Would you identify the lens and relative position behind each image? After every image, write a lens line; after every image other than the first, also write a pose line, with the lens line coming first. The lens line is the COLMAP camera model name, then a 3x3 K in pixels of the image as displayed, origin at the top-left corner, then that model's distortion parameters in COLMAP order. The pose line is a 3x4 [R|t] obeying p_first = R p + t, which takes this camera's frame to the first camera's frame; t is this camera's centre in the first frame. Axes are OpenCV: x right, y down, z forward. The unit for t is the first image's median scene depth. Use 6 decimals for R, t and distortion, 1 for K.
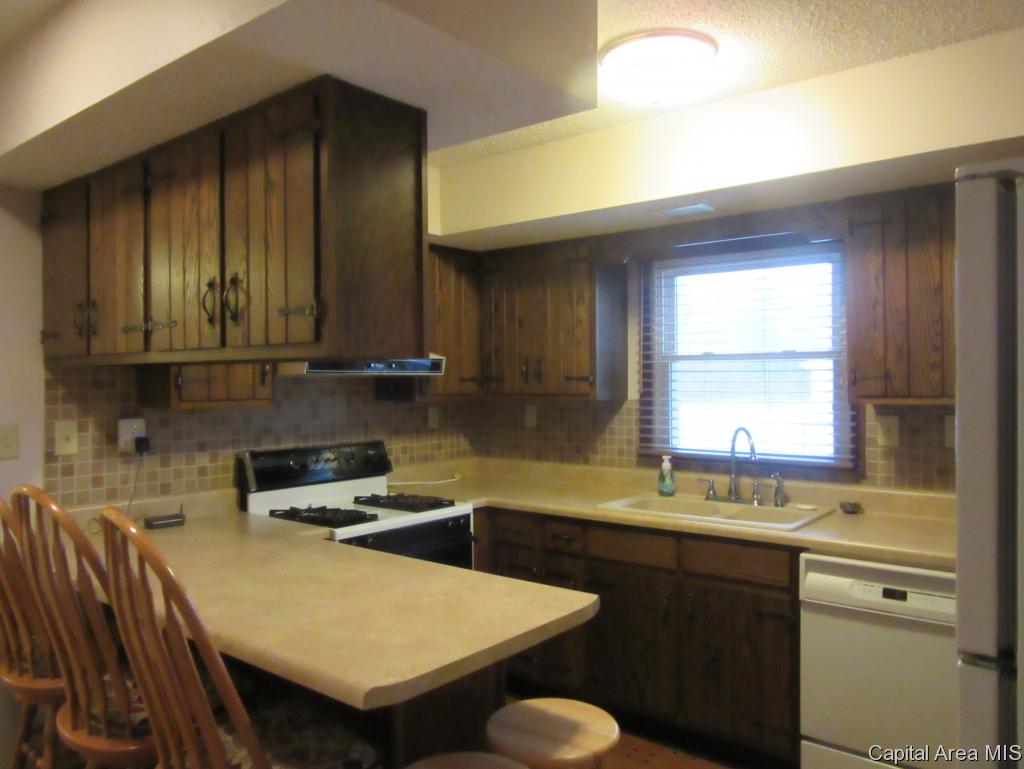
lens RADIAL K [[760.9, 0, 513.7], [0, 760.9, 384.3], [0, 0, 1]] dist [-0.043566, 0.021169]
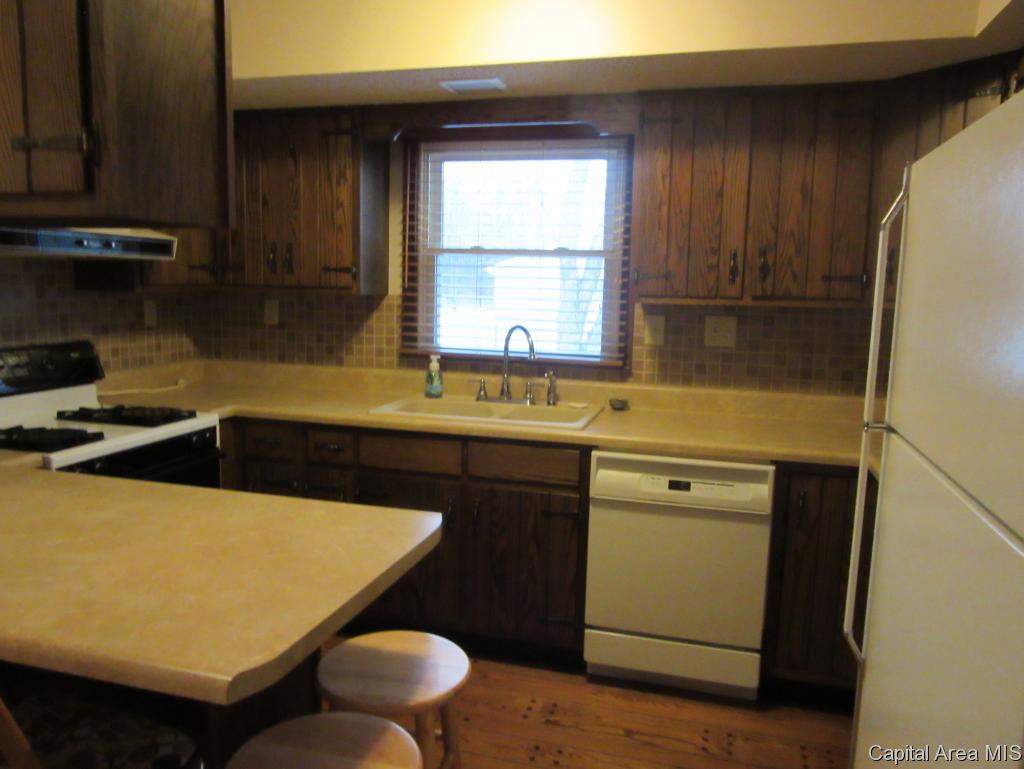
lens RADIAL K [[760.9, 0, 512.3], [0, 760.9, 385.4], [0, 0, 1]] dist [-0.043566, 0.021169]
pose [[0.916881, -0.025062, 0.398373, -0.099029], [-0.027698, 0.991627, 0.126133, 0.010812], [-0.398199, -0.126683, 0.908509, 0.116268]]
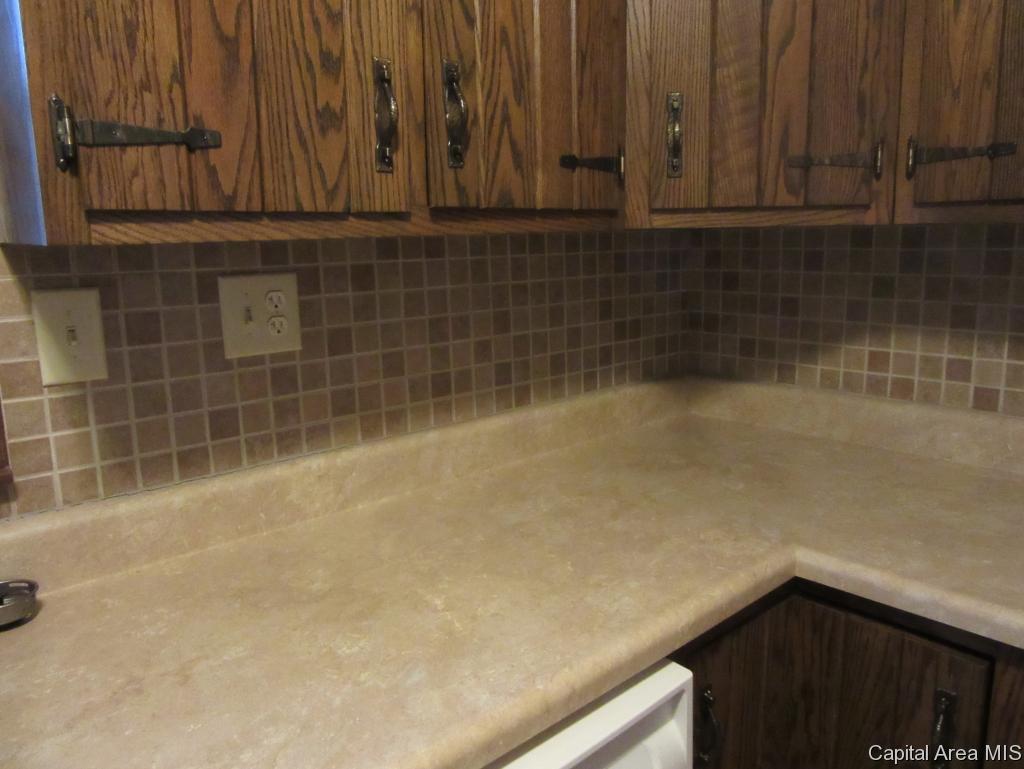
lens RADIAL K [[760.9, 0, 510.7], [0, 760.9, 385.3], [0, 0, 1]] dist [-0.043566, 0.021169]
pose [[0.136739, -0.180635, 0.973999, 0.197787], [0.022700, 0.983547, 0.179219, 0.027881], [-0.990347, -0.002396, 0.138589, 0.750188]]
